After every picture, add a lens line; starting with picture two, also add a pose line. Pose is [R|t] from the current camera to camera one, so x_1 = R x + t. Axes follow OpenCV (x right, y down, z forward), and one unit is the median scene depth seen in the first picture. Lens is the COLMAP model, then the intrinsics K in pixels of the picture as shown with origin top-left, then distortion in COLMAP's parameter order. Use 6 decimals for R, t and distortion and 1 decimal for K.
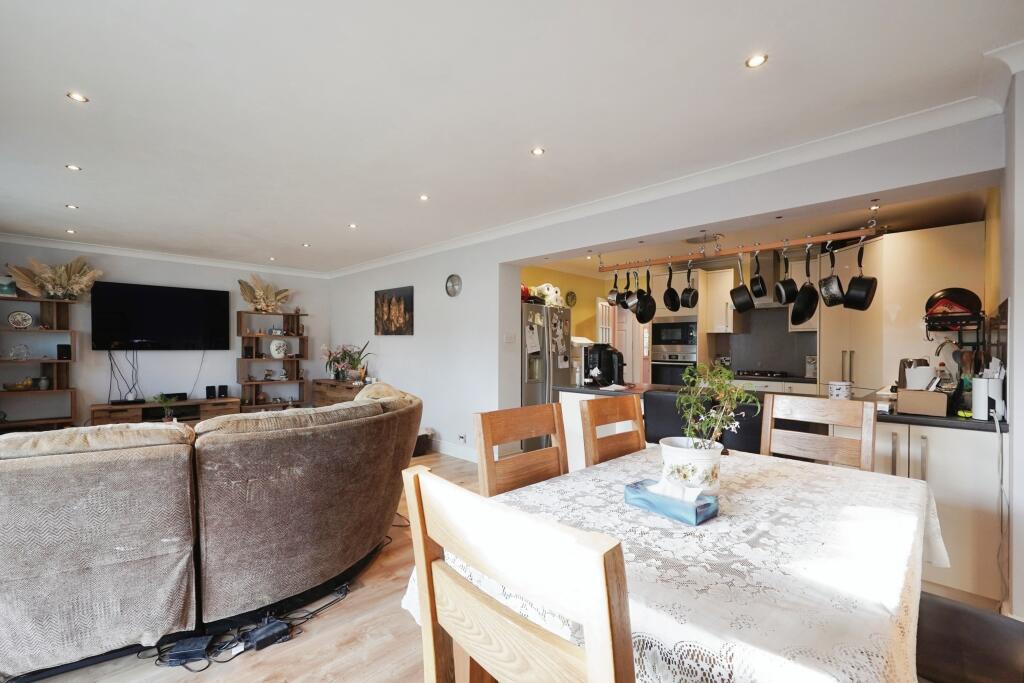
lens RADIAL K [[448.5, 0, 485.6], [0, 448.5, 354.5], [0, 0, 1]] dist [-0.010072, 0.003612]
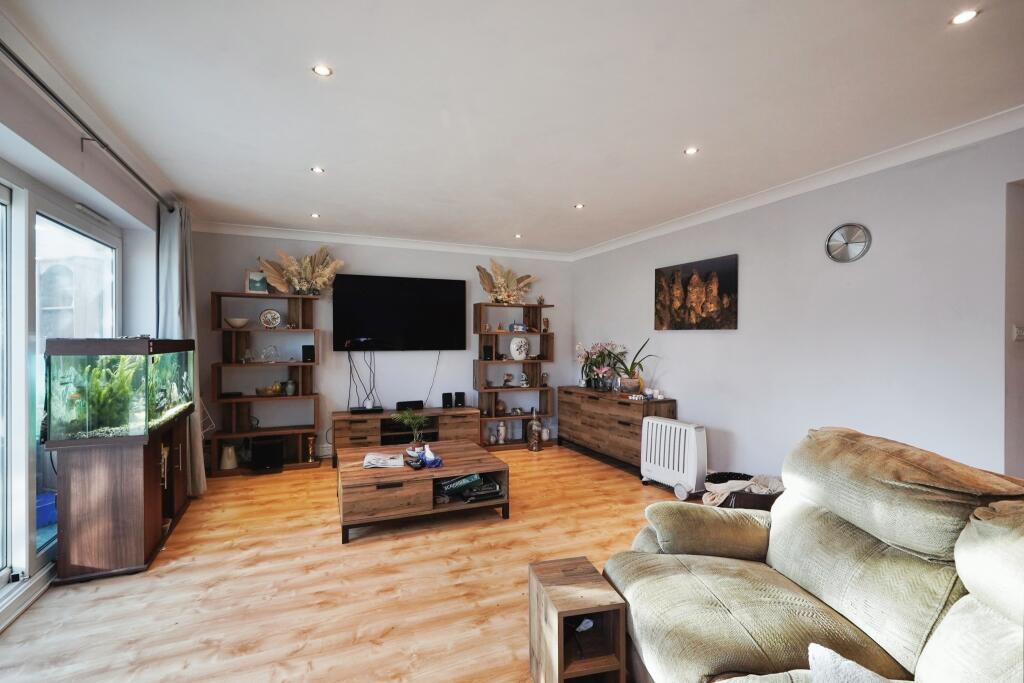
lens RADIAL K [[448.5, 0, 509.8], [0, 448.5, 343.8], [0, 0, 1]] dist [-0.010072, 0.003612]
pose [[0.944662, -0.003561, -0.328026, -0.237578], [-0.000393, 0.999928, -0.011986, -0.012823], [0.328045, 0.011451, 0.944593, 0.250721]]
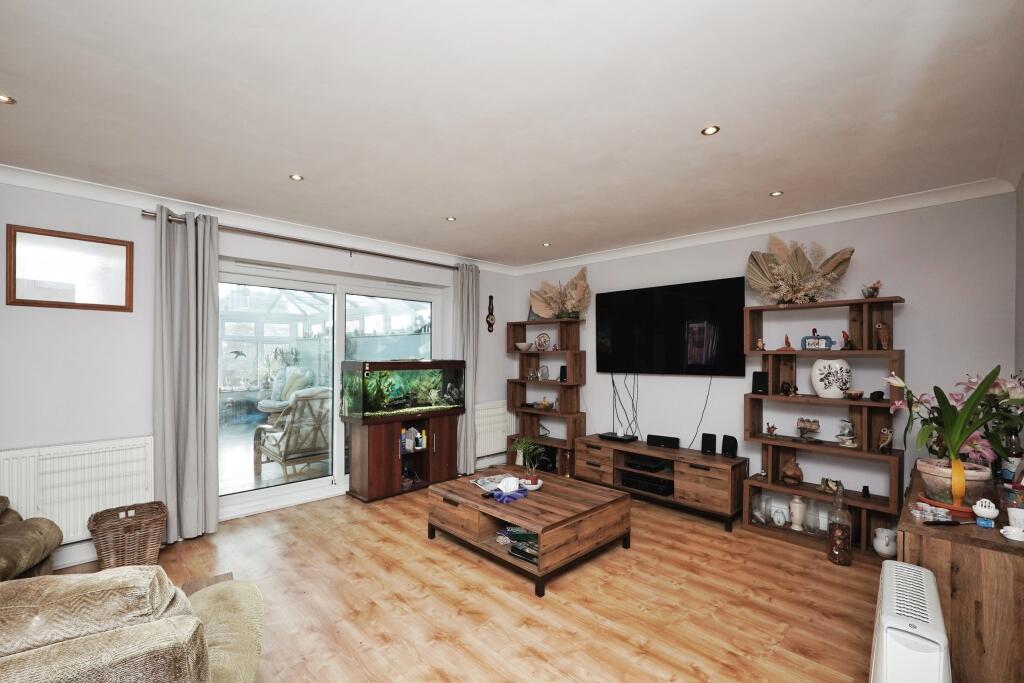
lens RADIAL K [[448.5, 0, 478.4], [0, 448.5, 357.6], [0, 0, 1]] dist [-0.010072, 0.003612]
pose [[0.029925, -0.002989, -0.999548, 0.000913], [-0.019436, 0.999805, -0.003572, -0.029541], [0.999363, 0.019534, 0.029861, 0.692337]]
